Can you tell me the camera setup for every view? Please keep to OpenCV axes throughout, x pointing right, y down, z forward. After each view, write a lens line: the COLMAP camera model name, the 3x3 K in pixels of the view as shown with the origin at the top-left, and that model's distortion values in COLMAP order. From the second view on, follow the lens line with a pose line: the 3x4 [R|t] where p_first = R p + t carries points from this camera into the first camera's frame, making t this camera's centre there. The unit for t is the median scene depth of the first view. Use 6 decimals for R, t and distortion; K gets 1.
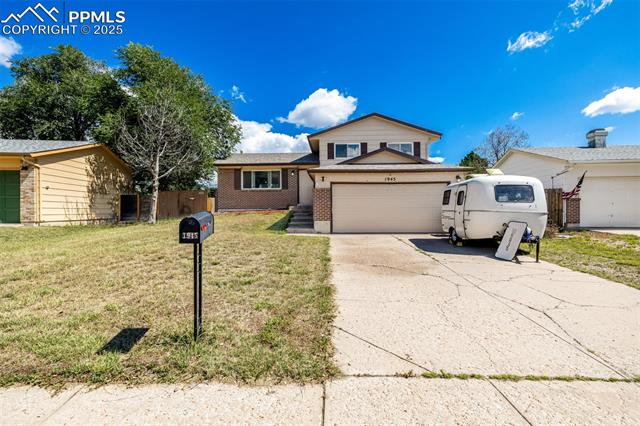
lens RADIAL K [[283.4, 0, 330.4], [0, 283.4, 213.7], [0, 0, 1]] dist [-0.000252, 0.000025]
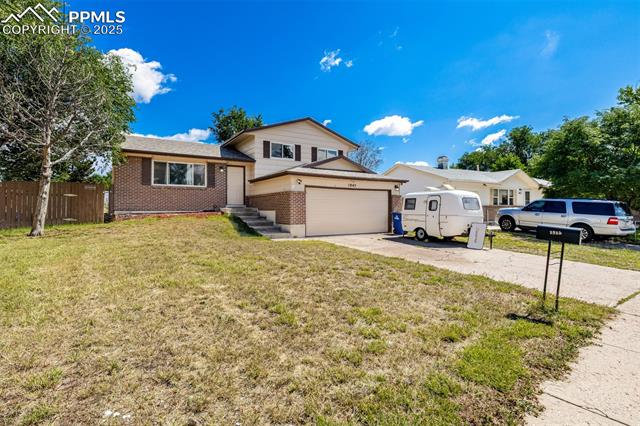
lens RADIAL K [[300.7, 0, 331.0], [0, 300.7, 213.5], [0, 0, 1]] dist [0.002298, 0.000308]
pose [[0.832172, 0.000045, 0.554517, -0.466860], [-0.000699, 0.999999, 0.000967, -0.012349], [-0.554517, -0.001193, 0.832172, 0.066318]]
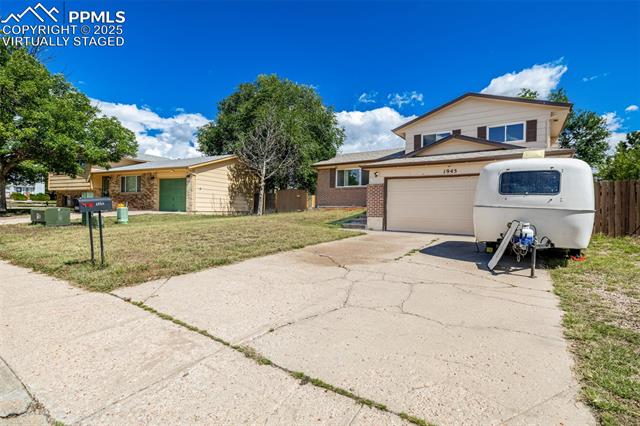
lens RADIAL K [[300.7, 0, 331.0], [0, 300.7, 213.5], [0, 0, 1]] dist [0.002298, 0.000308]
pose [[0.844407, 0.025530, -0.535093, 0.364936], [-0.026783, 0.999627, 0.005428, 0.009981], [0.535032, 0.009748, 0.844775, 0.036556]]
